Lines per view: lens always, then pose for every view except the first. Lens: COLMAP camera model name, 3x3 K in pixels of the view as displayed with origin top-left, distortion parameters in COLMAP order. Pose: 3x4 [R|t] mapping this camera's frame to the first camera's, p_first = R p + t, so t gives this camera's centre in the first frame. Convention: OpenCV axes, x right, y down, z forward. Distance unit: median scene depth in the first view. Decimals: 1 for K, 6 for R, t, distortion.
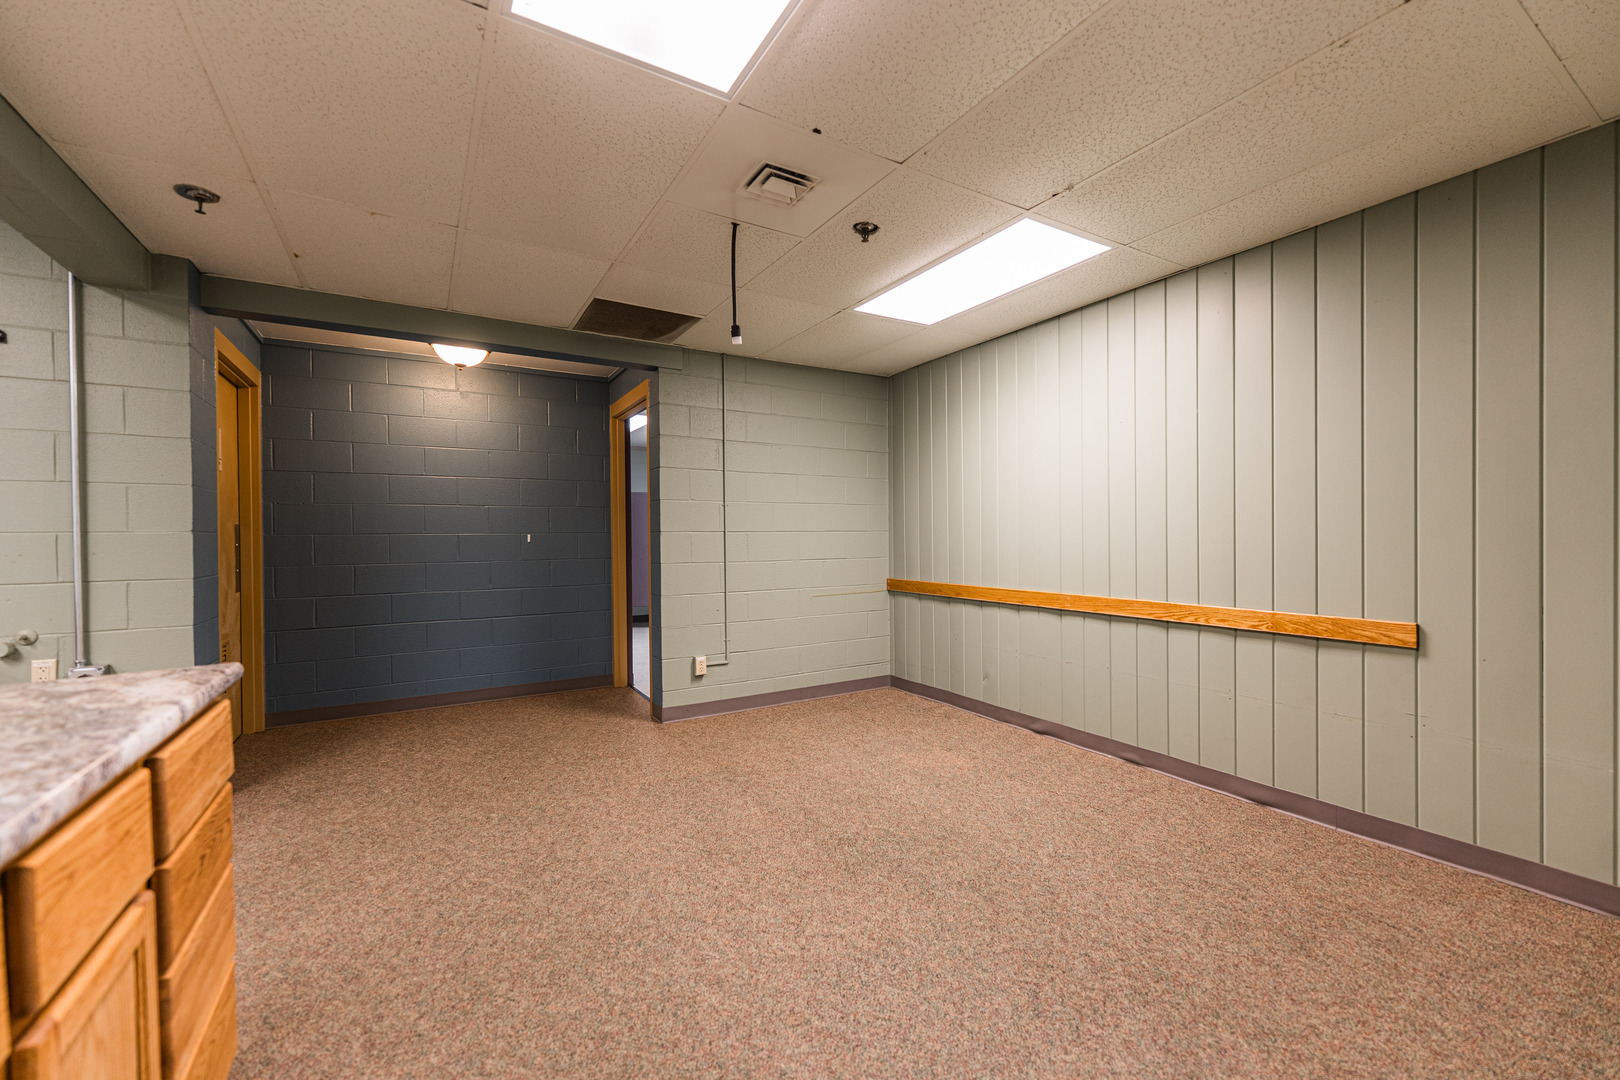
lens RADIAL K [[653.4, 0, 810.0], [0, 653.4, 540.0], [0, 0, 1]] dist [0.003522, 0.000260]
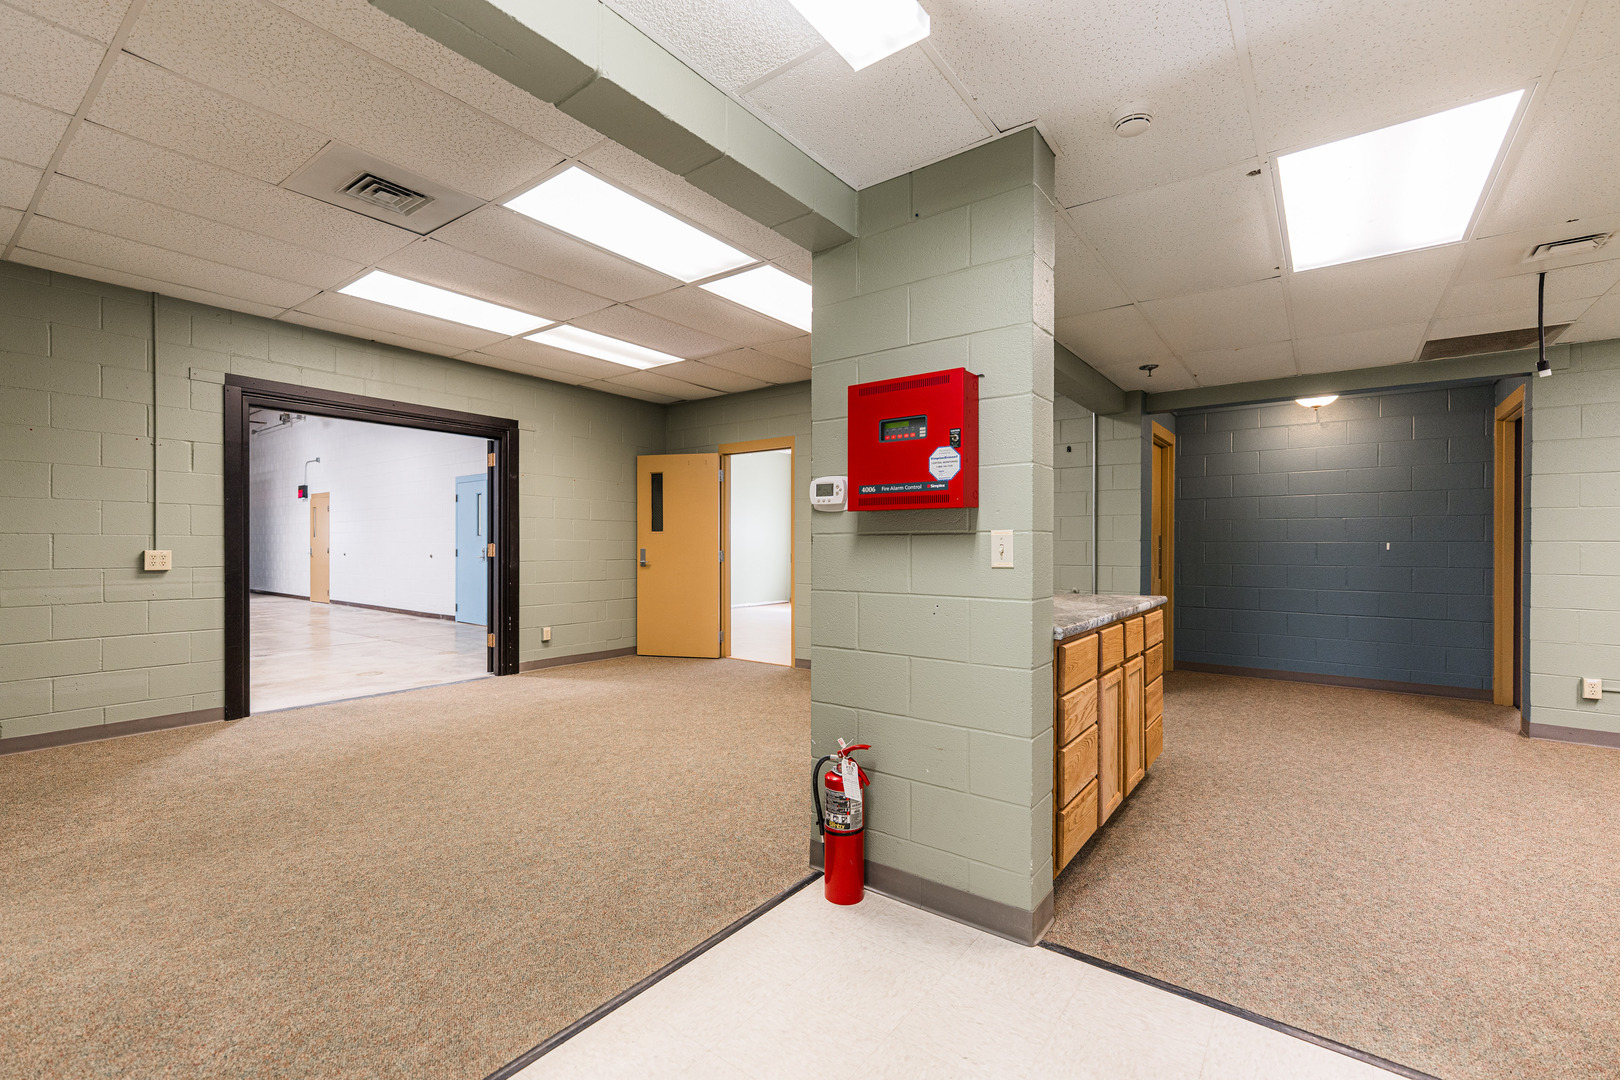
lens RADIAL K [[673.5, 0, 805.7], [0, 673.5, 547.8], [0, 0, 1]] dist [0.002188, -0.000020]
pose [[0.366641, 0.014033, -0.930257, 0.395502], [-0.012008, 0.999874, 0.010351, -0.000527], [0.930285, 0.007376, 0.366764, -0.477195]]
